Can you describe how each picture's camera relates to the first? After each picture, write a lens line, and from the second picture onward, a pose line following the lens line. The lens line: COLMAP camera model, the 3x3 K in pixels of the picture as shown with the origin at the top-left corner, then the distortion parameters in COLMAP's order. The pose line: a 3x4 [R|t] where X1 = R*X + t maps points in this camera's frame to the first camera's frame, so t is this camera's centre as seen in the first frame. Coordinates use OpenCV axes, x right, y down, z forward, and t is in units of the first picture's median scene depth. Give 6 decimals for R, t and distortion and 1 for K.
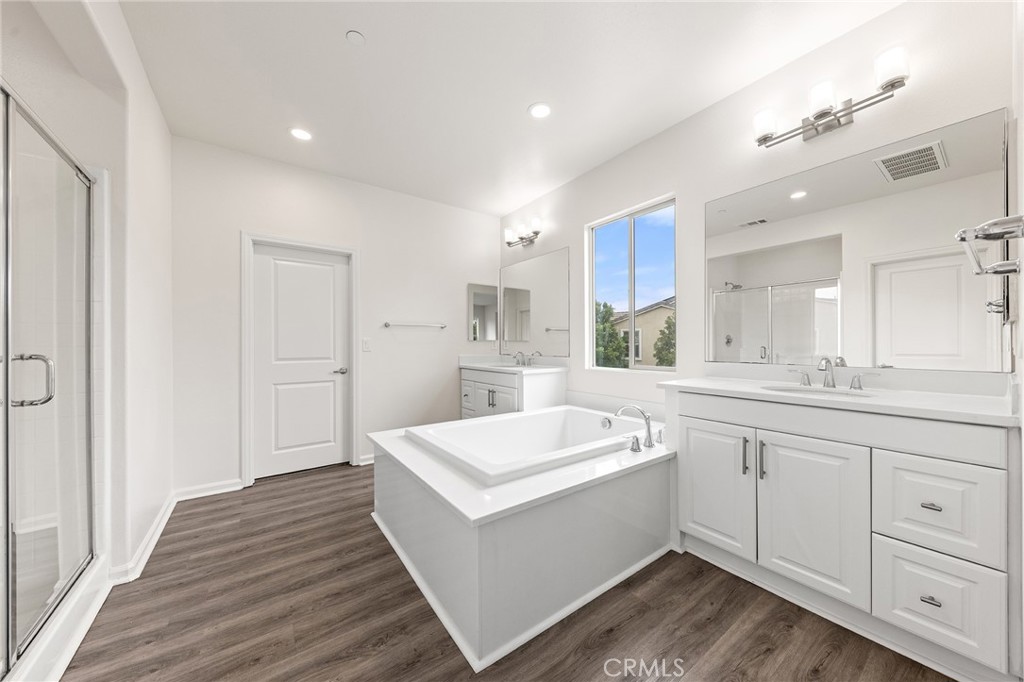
lens RADIAL K [[361.4, 0, 517.9], [0, 361.4, 339.8], [0, 0, 1]] dist [0.010914, -0.000313]
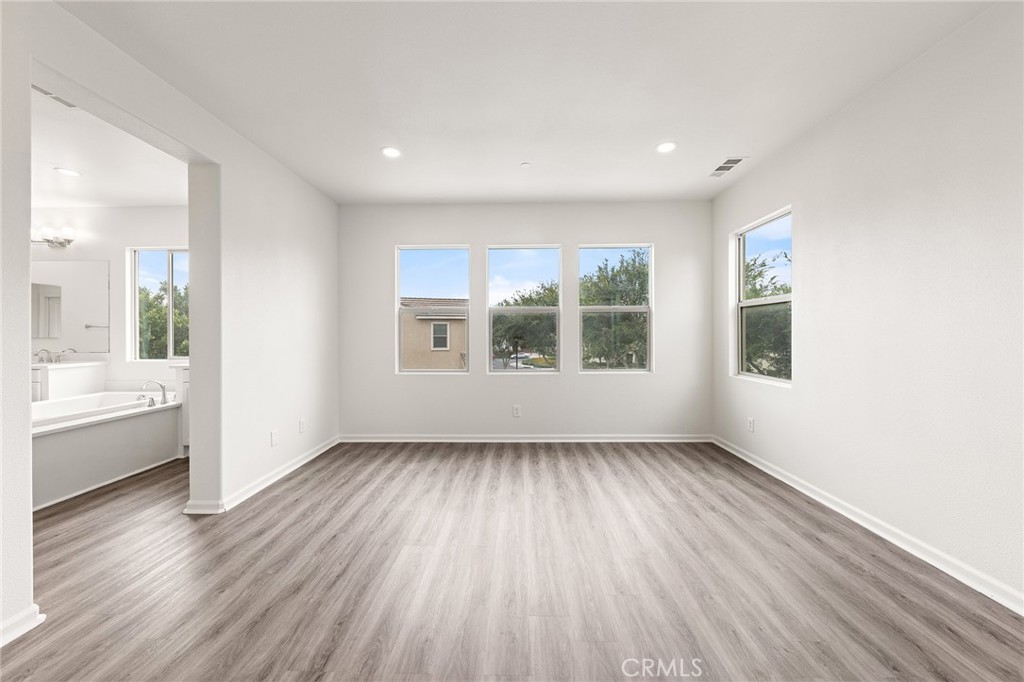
lens RADIAL K [[367.7, 0, 505.6], [0, 367.7, 335.9], [0, 0, 1]] dist [-0.001438, -0.000518]
pose [[0.620896, 0.002053, 0.783890, 0.003969], [-0.010096, 0.999935, 0.005379, -0.027577], [-0.783828, -0.011254, 0.620876, -0.796015]]
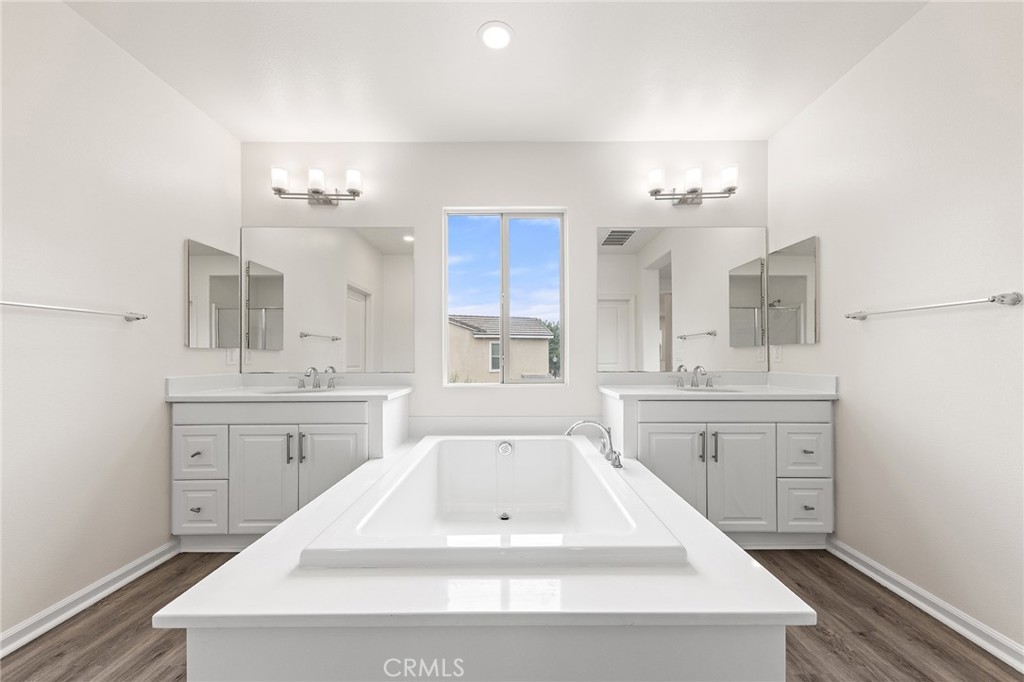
lens RADIAL K [[361.4, 0, 503.8], [0, 361.4, 354.2], [0, 0, 1]] dist [0.010914, -0.000313]
pose [[0.584495, 0.011304, 0.811319, -0.366864], [-0.011510, 0.999918, -0.005639, 0.011047], [-0.811316, -0.006042, 0.584577, 0.403808]]
